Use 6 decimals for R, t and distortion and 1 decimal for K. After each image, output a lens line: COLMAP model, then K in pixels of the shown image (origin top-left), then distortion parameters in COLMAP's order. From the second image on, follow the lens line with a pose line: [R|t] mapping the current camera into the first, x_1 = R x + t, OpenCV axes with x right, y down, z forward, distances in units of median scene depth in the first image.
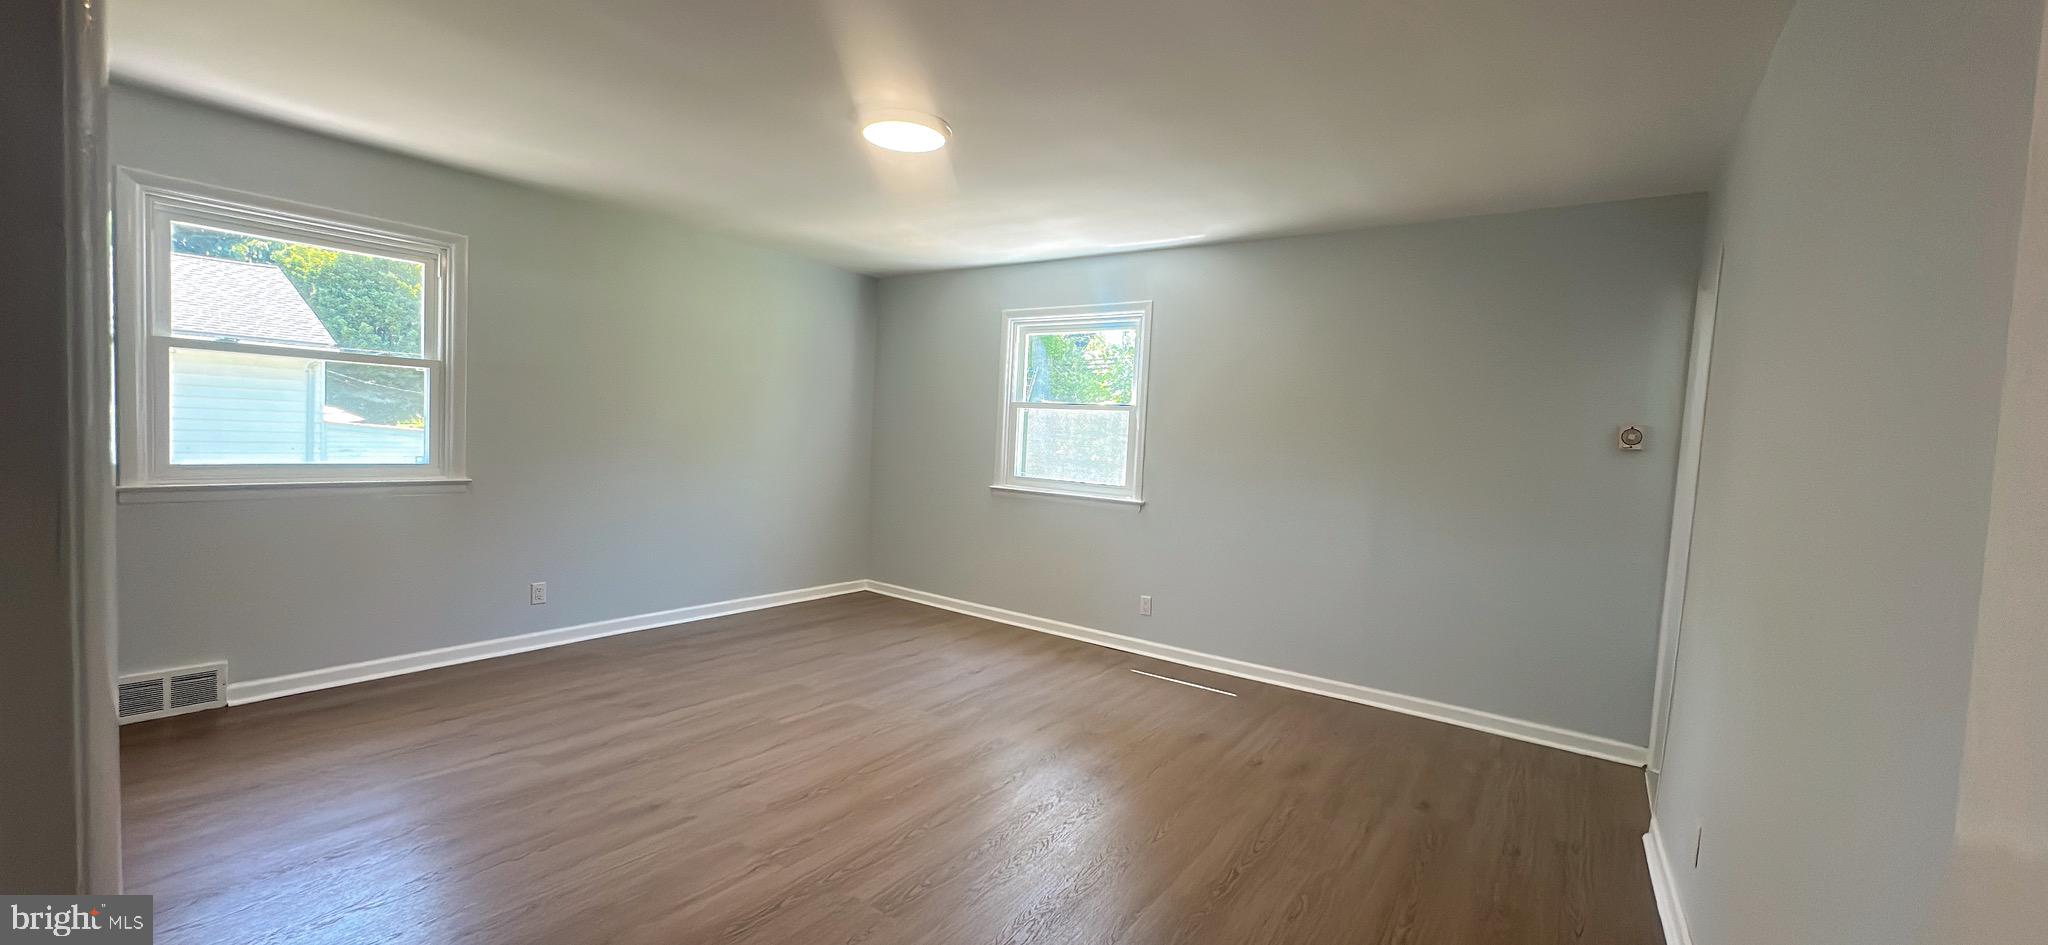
lens RADIAL K [[775.0, 0, 1023.1], [0, 775.0, 474.5], [0, 0, 1]] dist [0.000134, 0.000388]
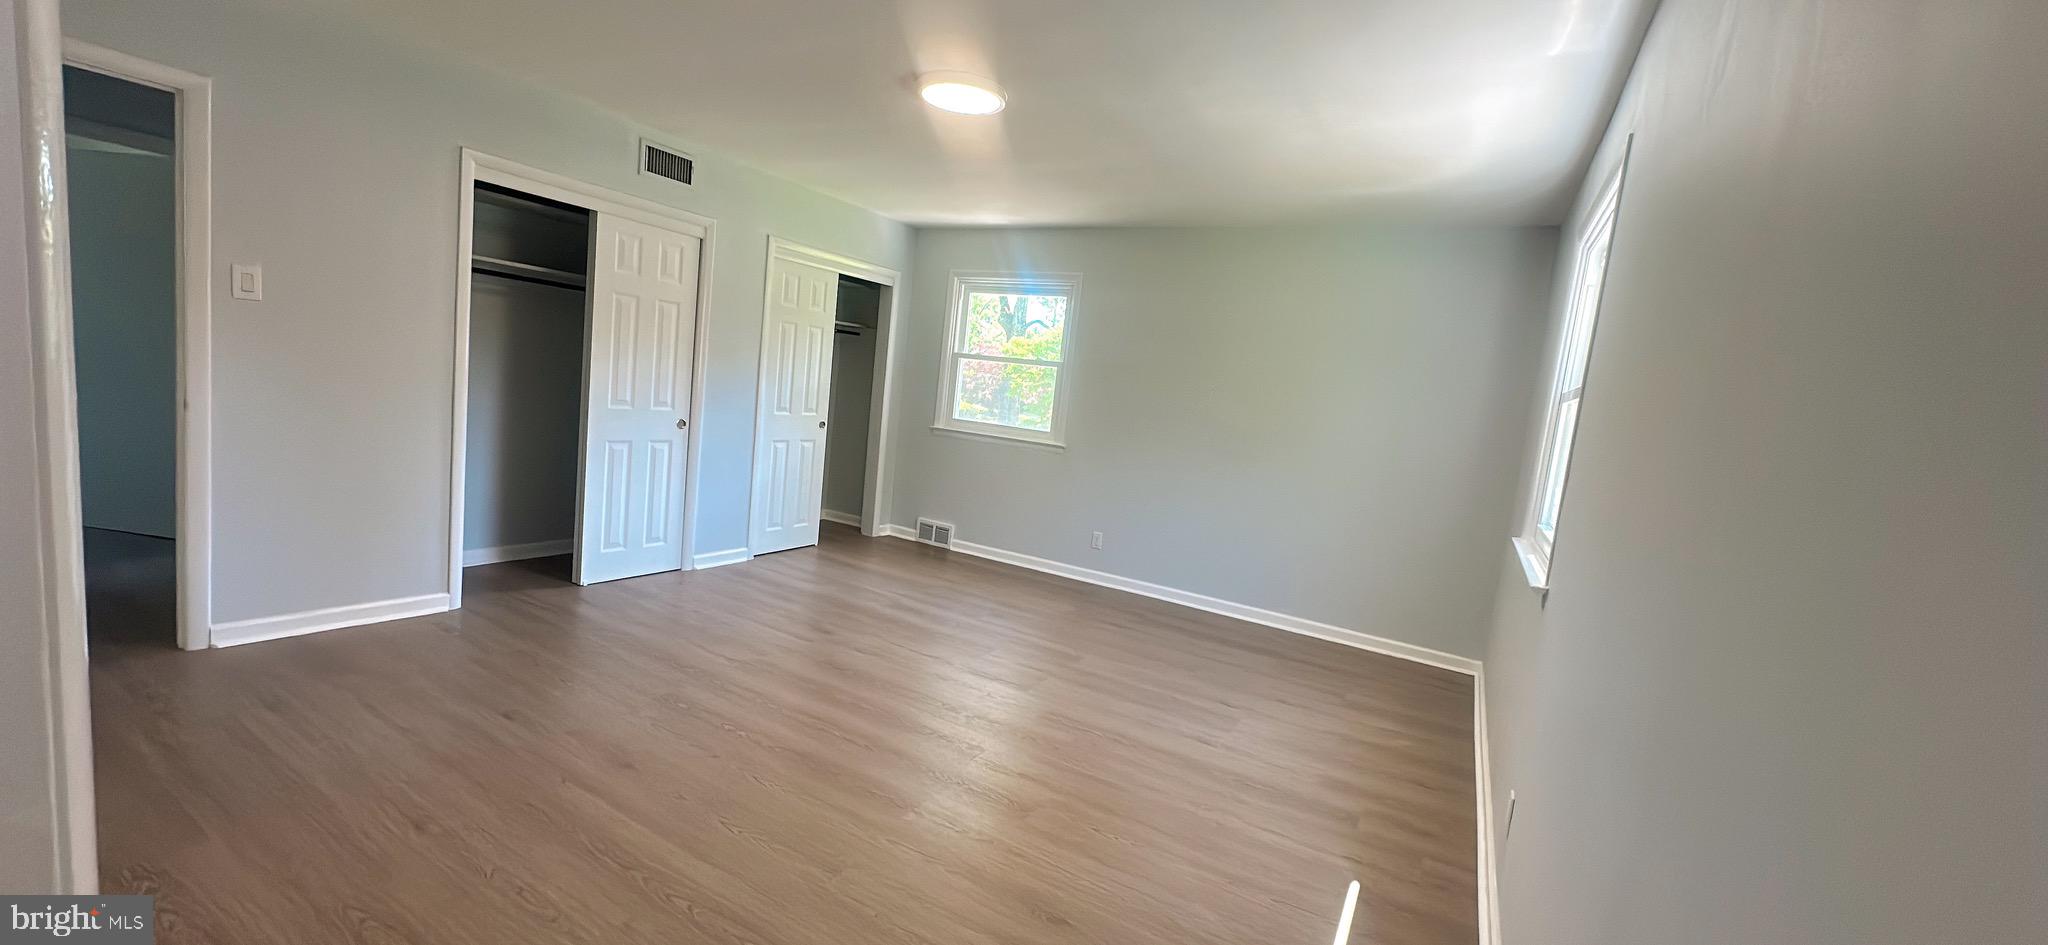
lens RADIAL K [[775.0, 0, 1023.1], [0, 775.0, 474.5], [0, 0, 1]] dist [0.000134, 0.000388]
pose [[0.103389, 0.074588, -0.991840, 0.681494], [-0.155677, 0.986108, 0.057929, -0.011221], [0.982383, 0.148417, 0.113564, 0.770082]]
